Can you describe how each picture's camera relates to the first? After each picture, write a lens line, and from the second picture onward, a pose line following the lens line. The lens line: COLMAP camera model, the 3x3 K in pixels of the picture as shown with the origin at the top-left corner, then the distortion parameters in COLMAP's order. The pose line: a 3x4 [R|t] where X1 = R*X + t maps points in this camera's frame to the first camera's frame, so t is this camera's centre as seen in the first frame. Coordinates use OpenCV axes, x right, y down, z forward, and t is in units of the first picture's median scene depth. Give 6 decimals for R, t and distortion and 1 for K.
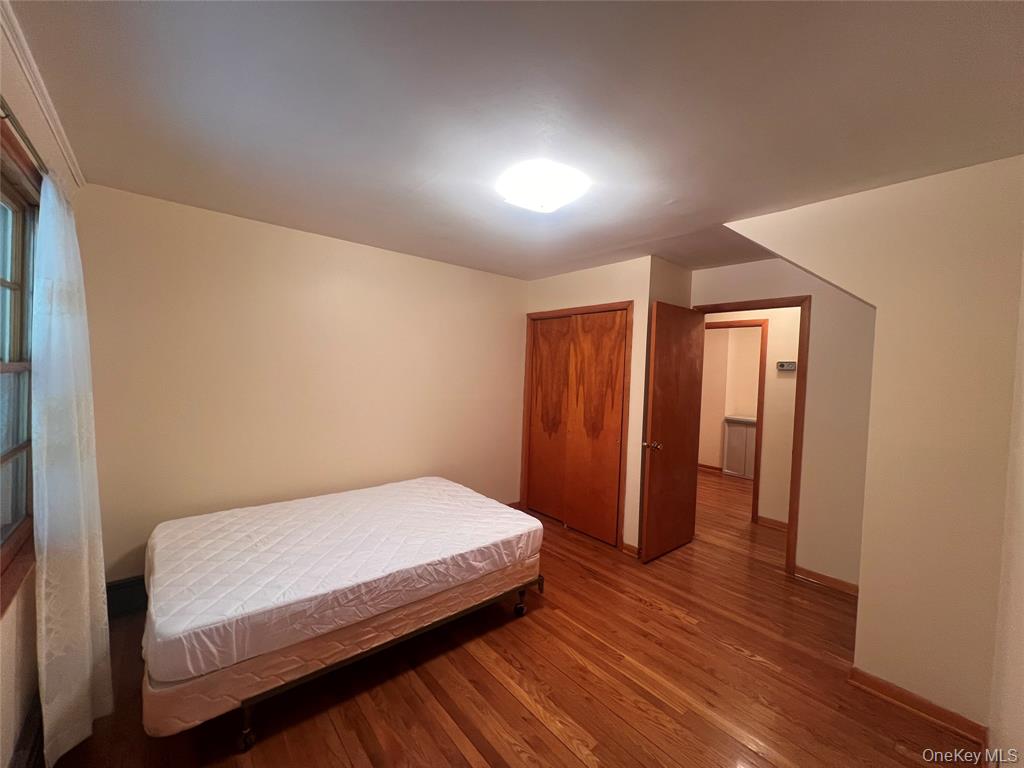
lens RADIAL K [[405.3, 0, 506.1], [0, 405.3, 386.7], [0, 0, 1]] dist [0.000578, -0.000122]
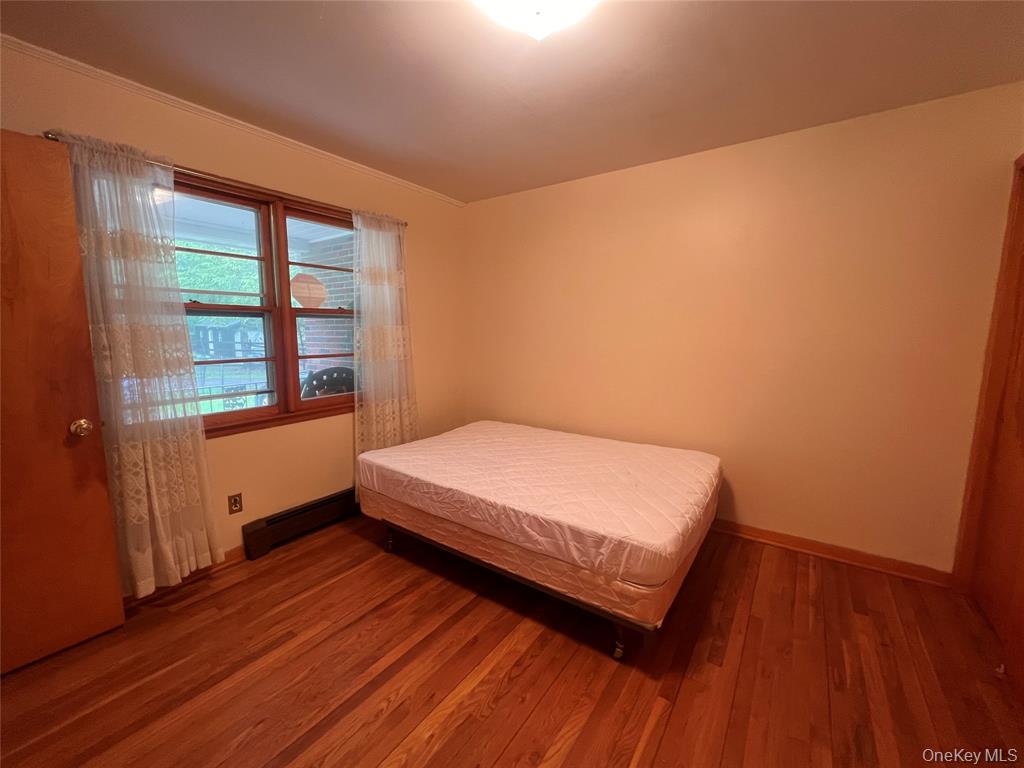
lens RADIAL K [[411.4, 0, 510.6], [0, 411.4, 381.2], [0, 0, 1]] dist [-0.000597, -0.000118]
pose [[0.277700, 0.092465, -0.956208, 0.726469], [-0.035089, 0.995669, 0.086090, 0.066359], [0.960027, 0.009646, 0.279742, 0.771146]]
